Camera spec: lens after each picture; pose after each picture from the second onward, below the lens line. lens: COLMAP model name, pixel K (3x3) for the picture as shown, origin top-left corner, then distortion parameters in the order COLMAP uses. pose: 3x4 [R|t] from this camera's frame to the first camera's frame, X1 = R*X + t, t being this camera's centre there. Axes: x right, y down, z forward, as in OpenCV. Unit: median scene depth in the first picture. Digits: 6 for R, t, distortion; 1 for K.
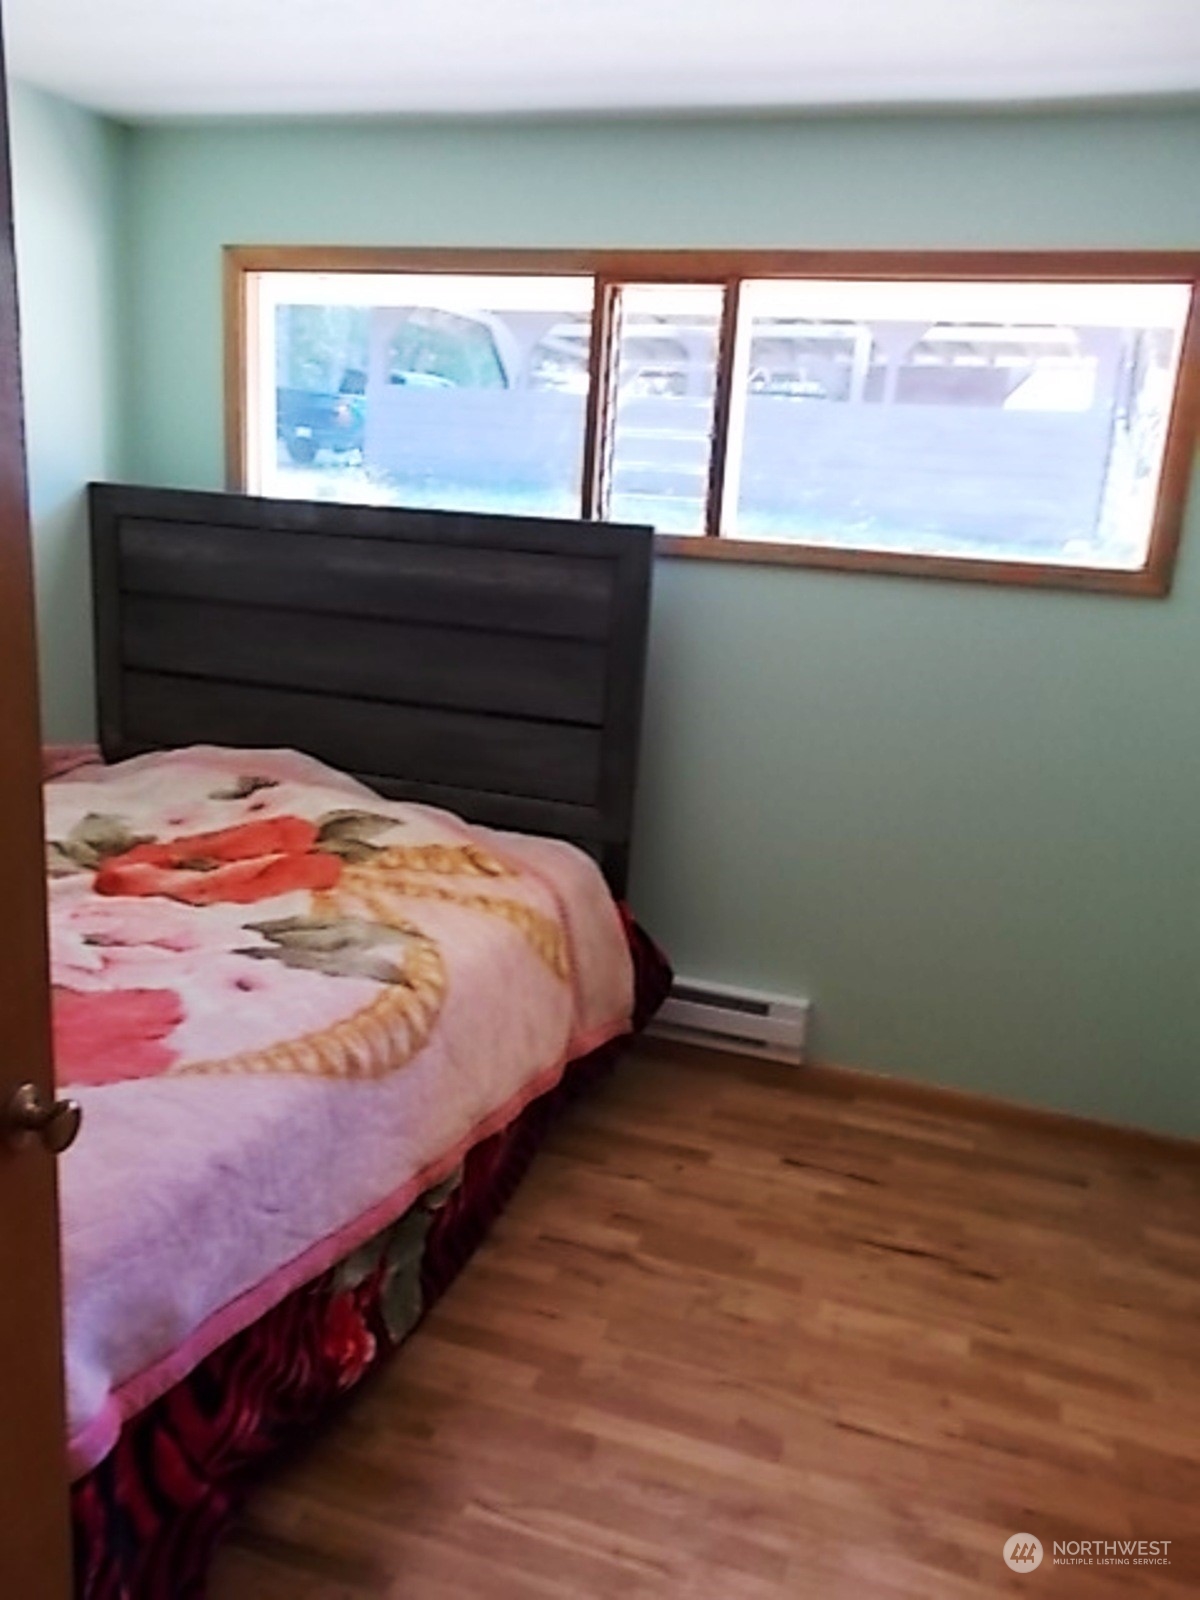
lens RADIAL K [[1231.1, 0, 602.7], [0, 1231.1, 795.7], [0, 0, 1]] dist [0.019098, -0.024088]
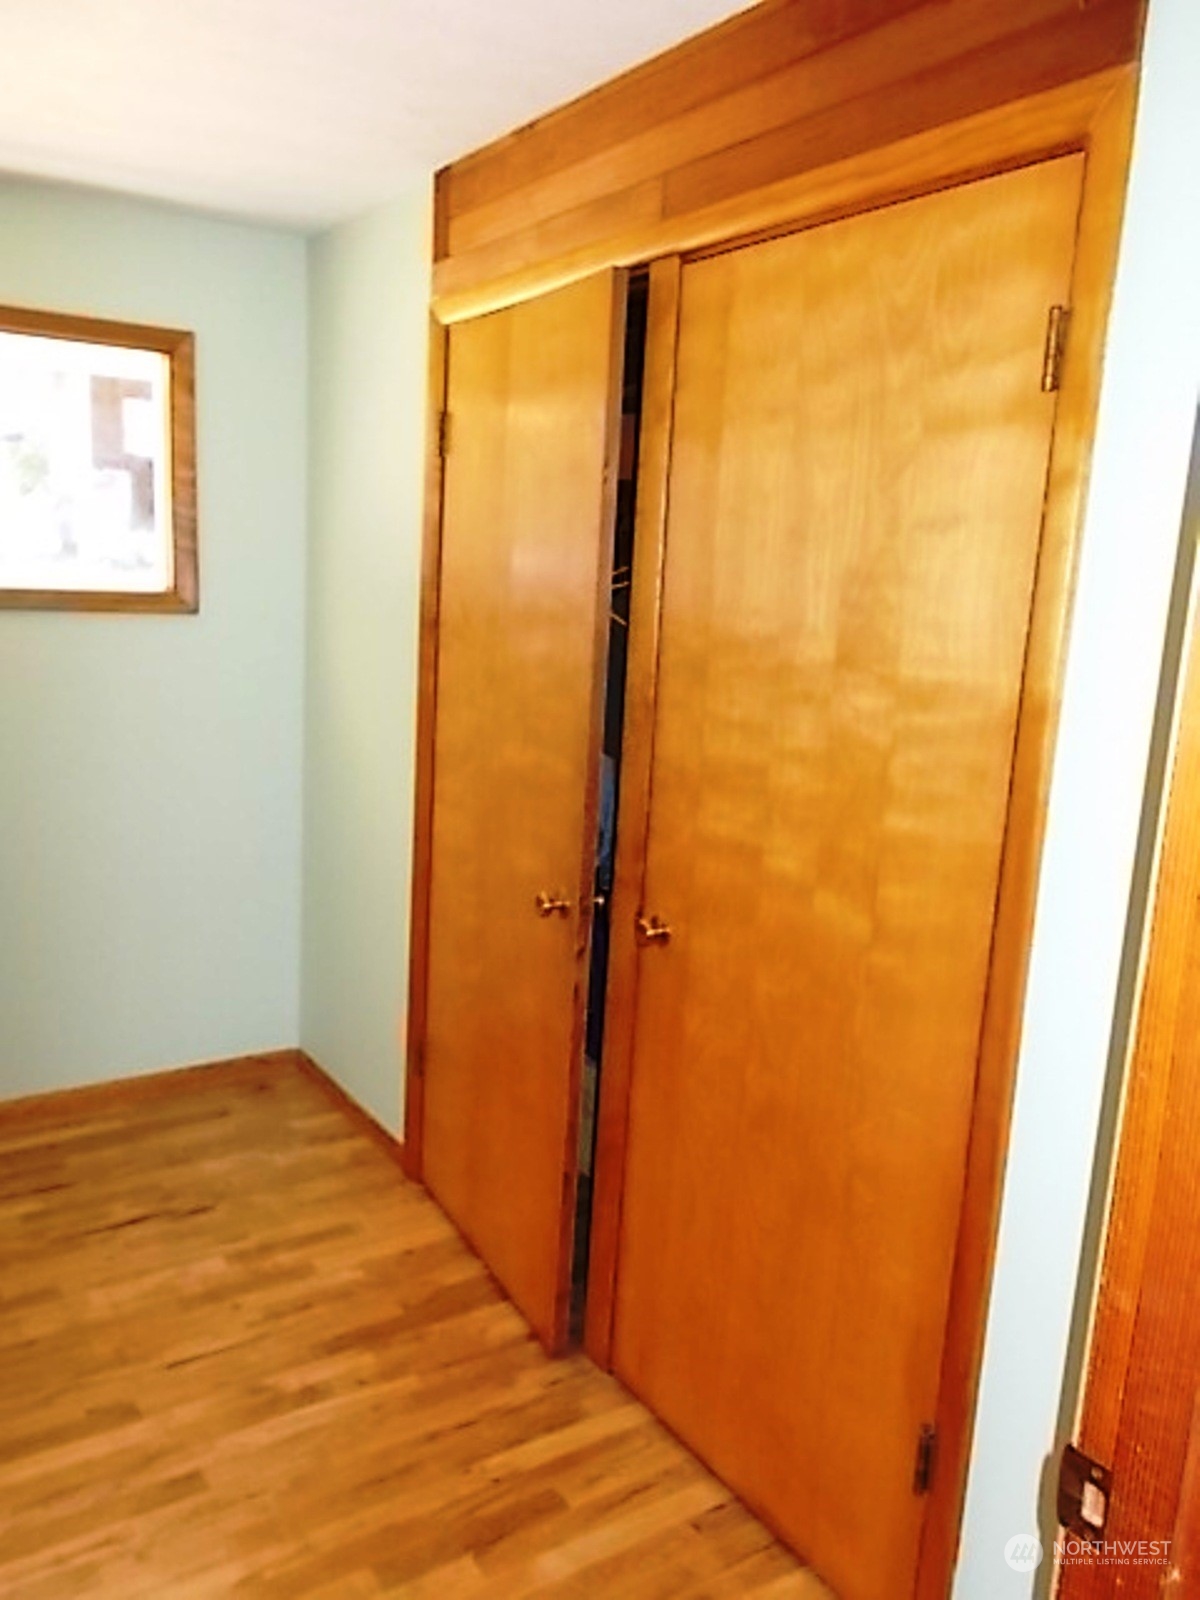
lens RADIAL K [[1231.1, 0, 590.9], [0, 1231.1, 803.4], [0, 0, 1]] dist [0.019098, -0.024088]
pose [[0.627577, -0.191326, 0.754679, -0.278332], [0.182342, 0.978495, 0.096436, -0.029829], [-0.756900, 0.077089, 0.648968, -0.057801]]
